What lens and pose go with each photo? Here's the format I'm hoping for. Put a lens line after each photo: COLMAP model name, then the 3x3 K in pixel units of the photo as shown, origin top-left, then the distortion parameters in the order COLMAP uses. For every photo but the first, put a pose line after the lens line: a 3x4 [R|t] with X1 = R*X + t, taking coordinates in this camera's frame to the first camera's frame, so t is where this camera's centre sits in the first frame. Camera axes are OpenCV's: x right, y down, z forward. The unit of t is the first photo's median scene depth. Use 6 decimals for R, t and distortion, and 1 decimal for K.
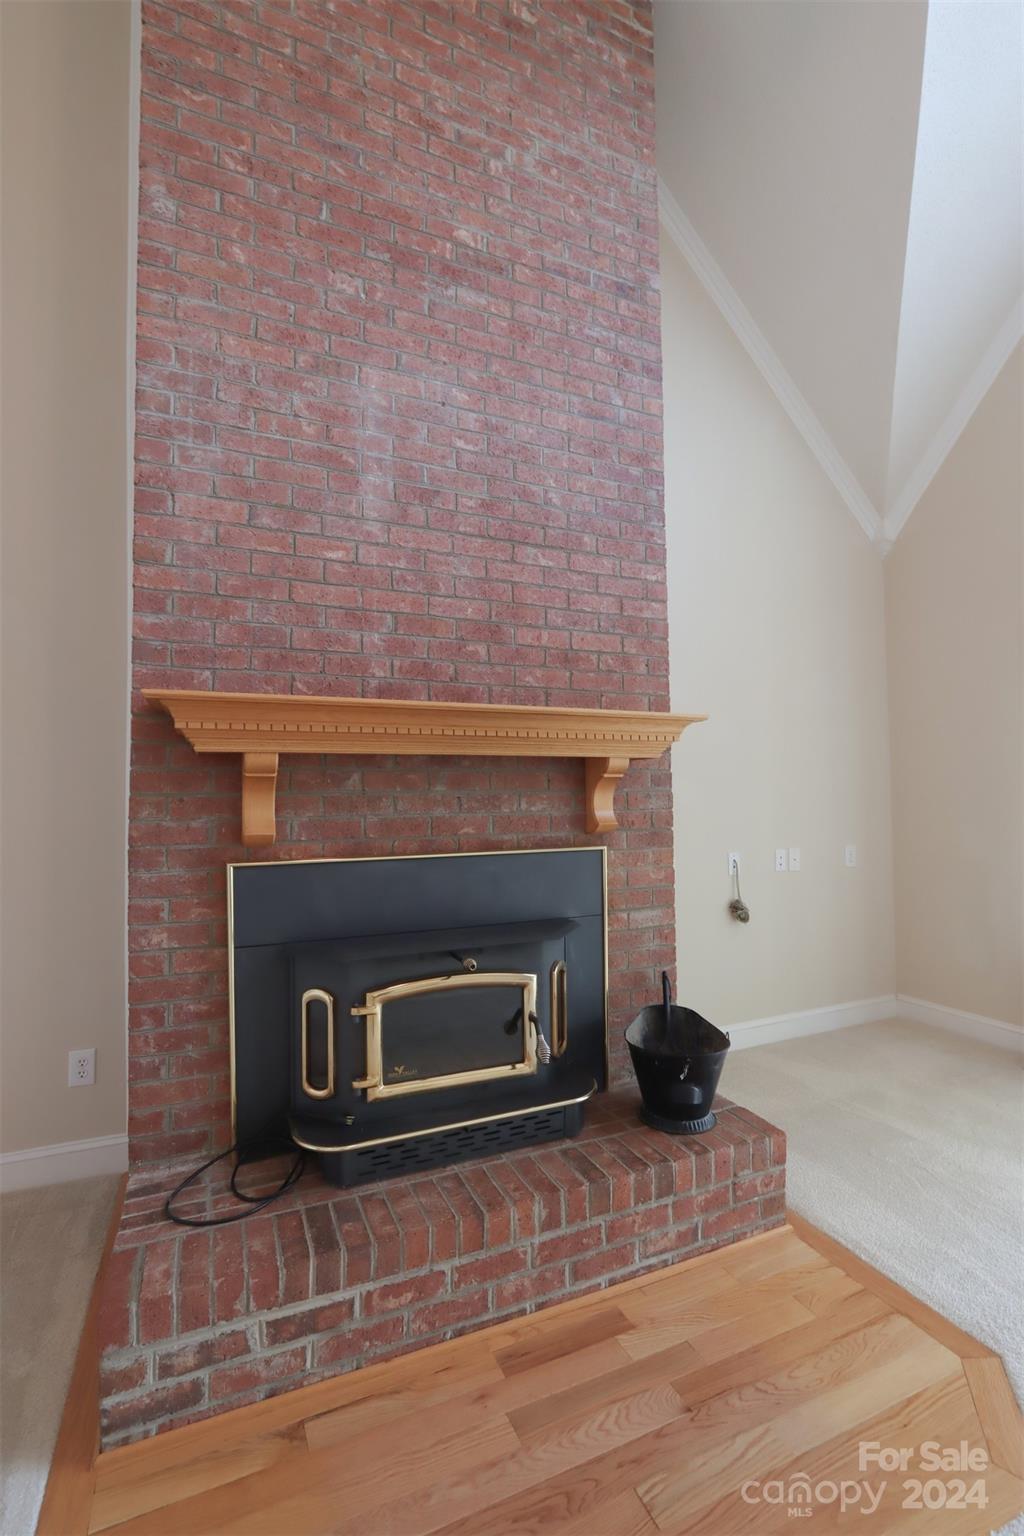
lens RADIAL K [[741.4, 0, 512.0], [0, 741.4, 768.0], [0, 0, 1]] dist [-0.010916, -0.000364]
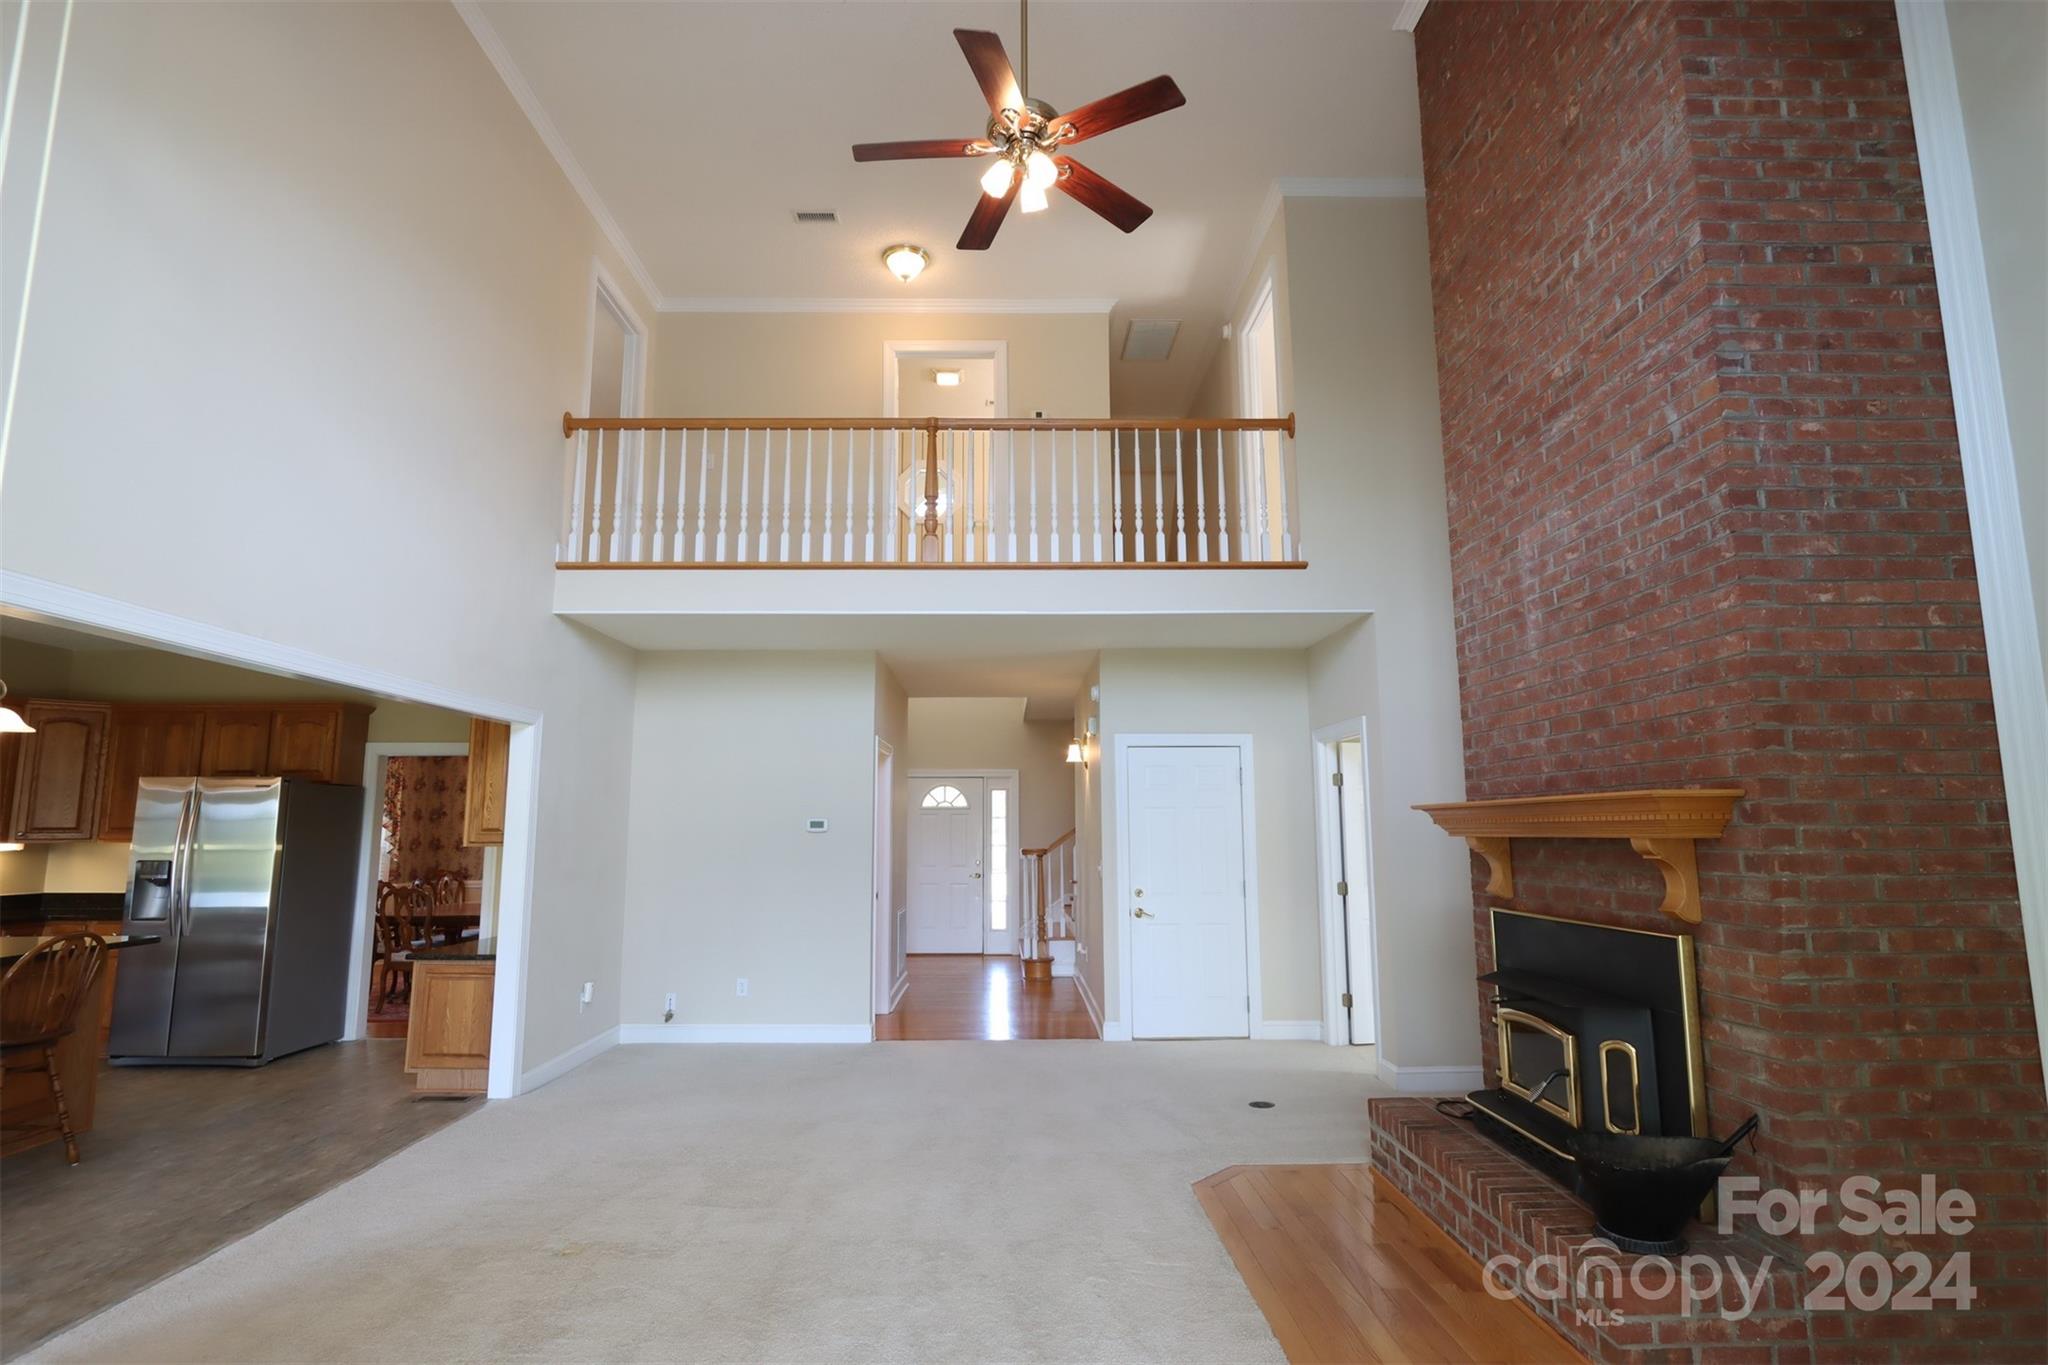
lens RADIAL K [[1042.4, 0, 1024.0], [0, 1042.4, 682.5], [0, 0, 1]] dist [0.000550, 0.000112]
pose [[-0.399227, -0.114640, -0.909657, 1.741592], [0.050860, 0.987855, -0.146816, -0.056155], [0.915440, -0.104878, -0.388548, 0.855445]]
